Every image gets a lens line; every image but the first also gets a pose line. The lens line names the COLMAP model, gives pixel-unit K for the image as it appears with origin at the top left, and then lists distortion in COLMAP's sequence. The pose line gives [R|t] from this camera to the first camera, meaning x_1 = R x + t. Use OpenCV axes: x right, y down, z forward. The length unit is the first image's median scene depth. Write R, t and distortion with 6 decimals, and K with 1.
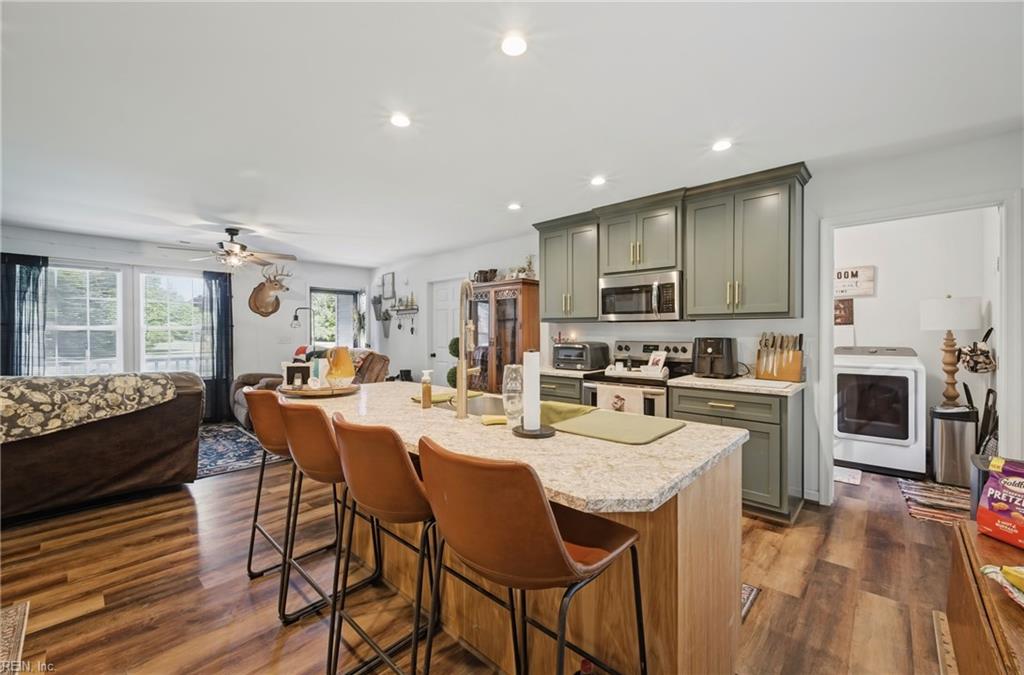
lens RADIAL K [[405.9, 0, 506.2], [0, 405.9, 337.4], [0, 0, 1]] dist [-0.001736, -0.000373]
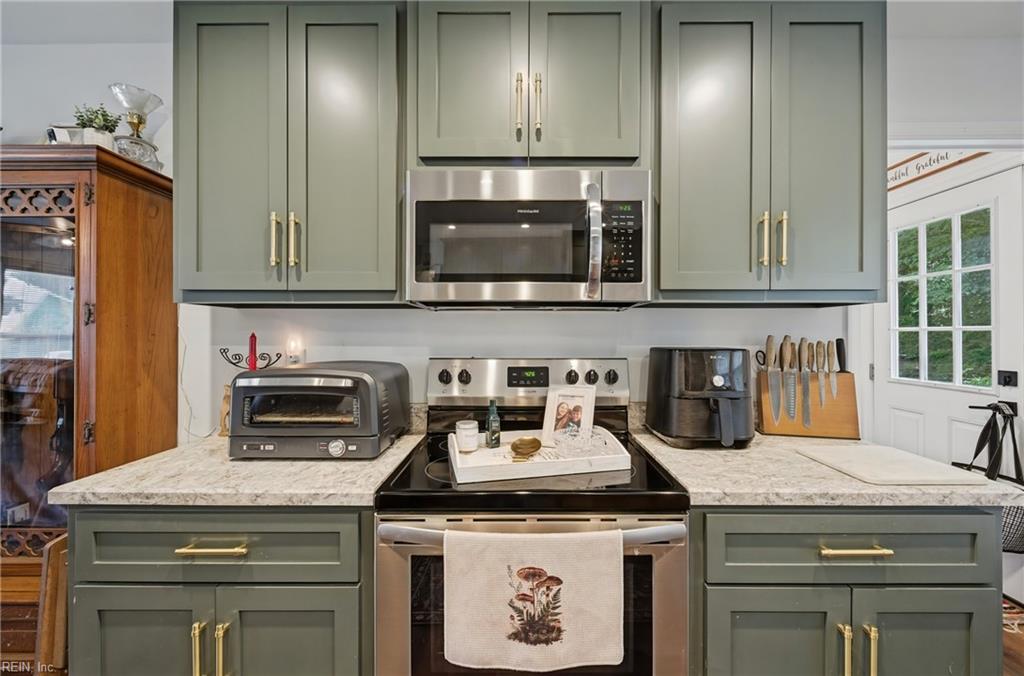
lens RADIAL K [[405.9, 0, 509.8], [0, 405.9, 337.2], [0, 0, 1]] dist [-0.001736, -0.000373]
pose [[0.729294, -0.001949, 0.684198, 0.065496], [0.007467, 0.999959, -0.005111, -0.008923], [-0.684160, 0.008836, 0.729278, 0.686971]]
